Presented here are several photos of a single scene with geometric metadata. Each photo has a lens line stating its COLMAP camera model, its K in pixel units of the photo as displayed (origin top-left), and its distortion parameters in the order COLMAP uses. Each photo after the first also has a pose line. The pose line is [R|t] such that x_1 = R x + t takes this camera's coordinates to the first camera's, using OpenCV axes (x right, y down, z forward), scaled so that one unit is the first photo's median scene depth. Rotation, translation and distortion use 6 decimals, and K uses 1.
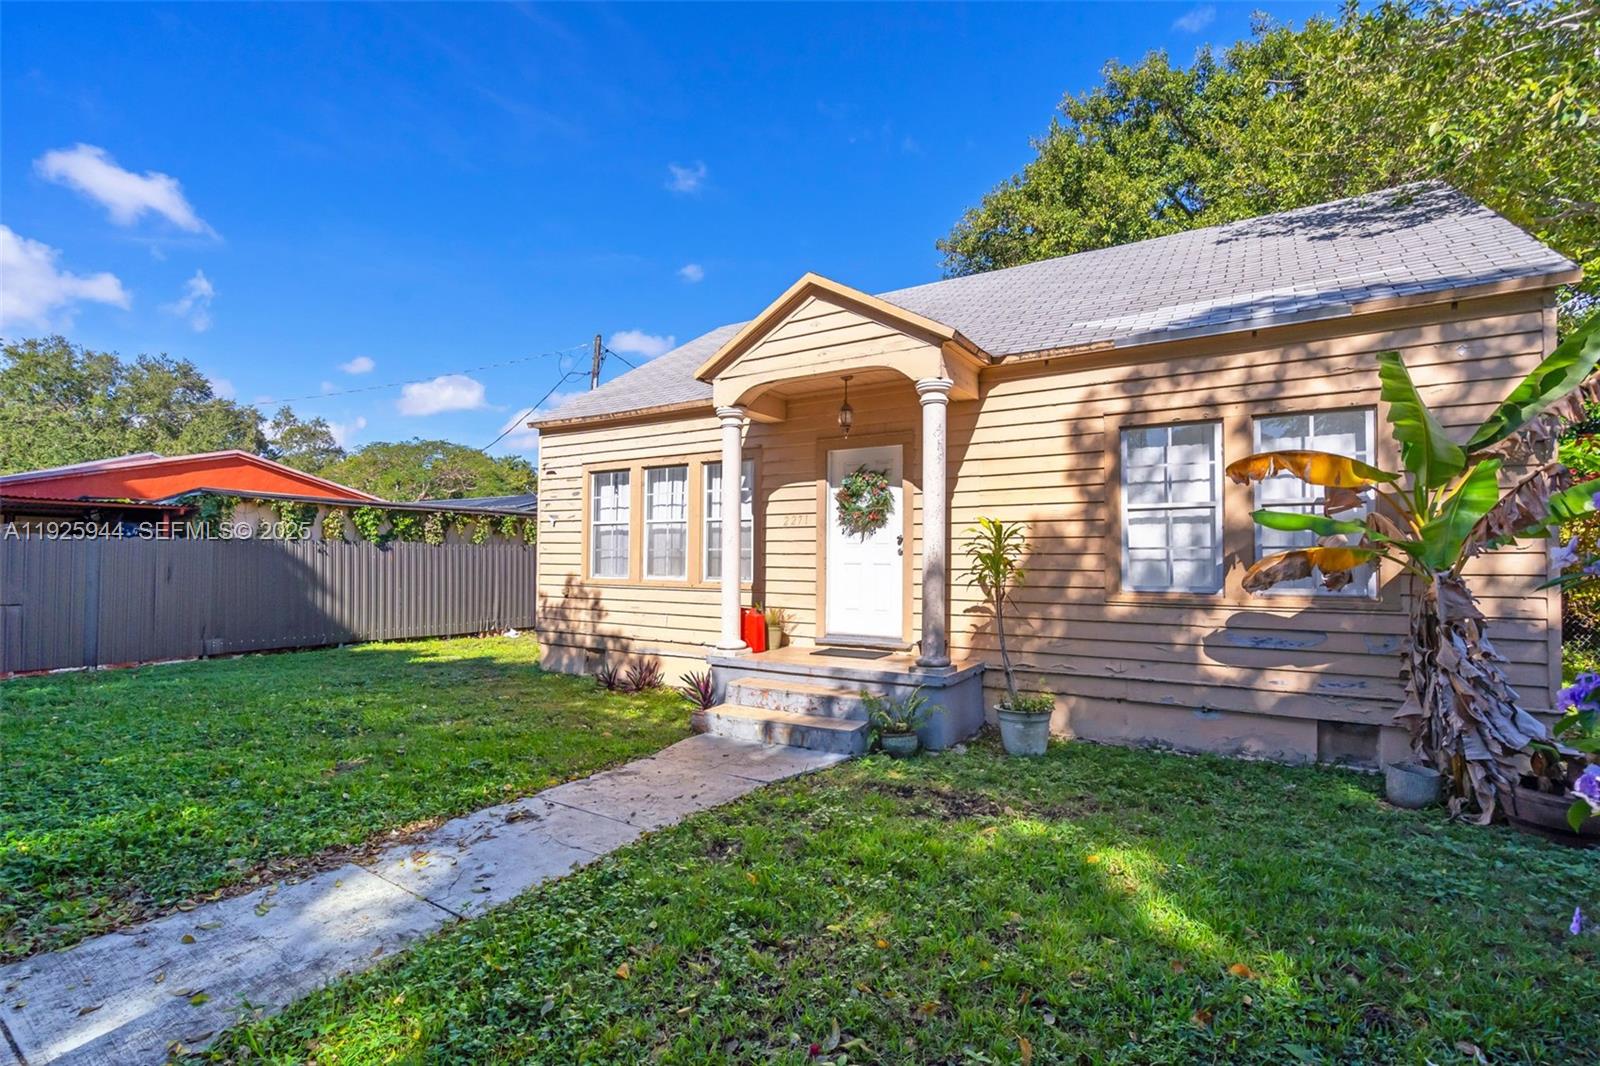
lens RADIAL K [[740.8, 0, 788.2], [0, 740.8, 537.4], [0, 0, 1]] dist [-0.002031, 0.000458]
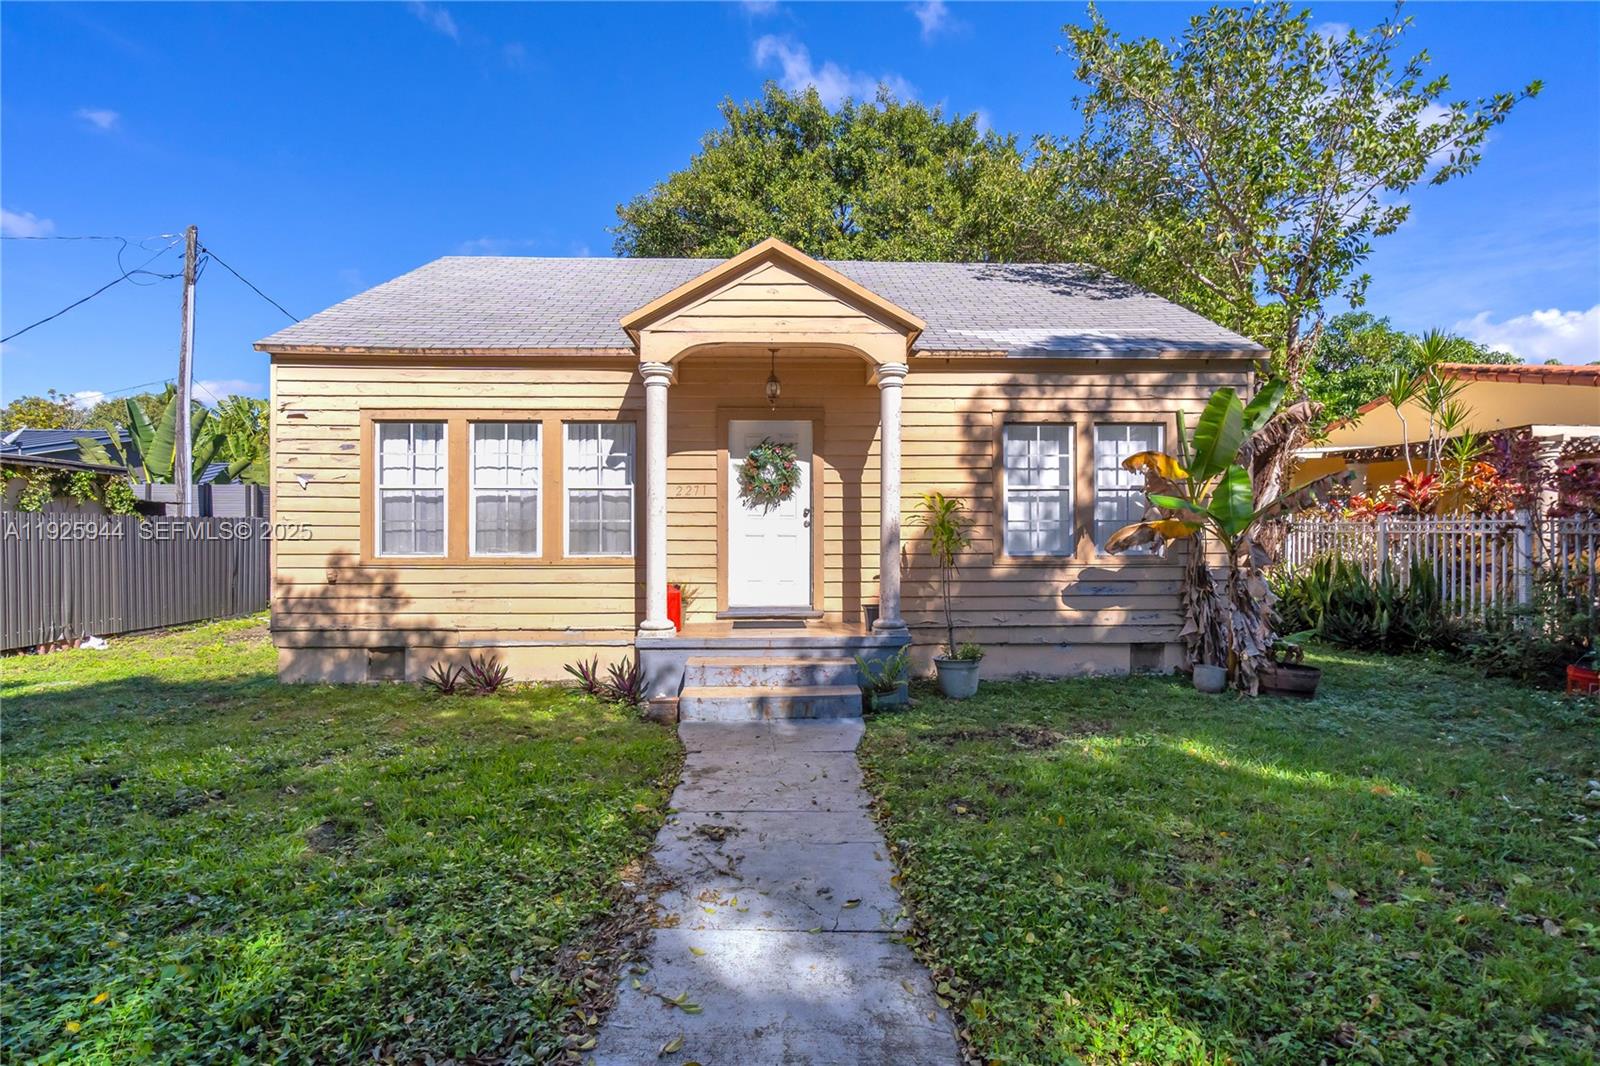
lens RADIAL K [[740.8, 0, 788.2], [0, 740.8, 537.4], [0, 0, 1]] dist [-0.002031, 0.000458]
pose [[0.825042, -0.007934, 0.565015, -0.521035], [-0.012170, 0.999420, 0.031805, 0.006438], [-0.564940, -0.033117, 0.824467, 0.176290]]
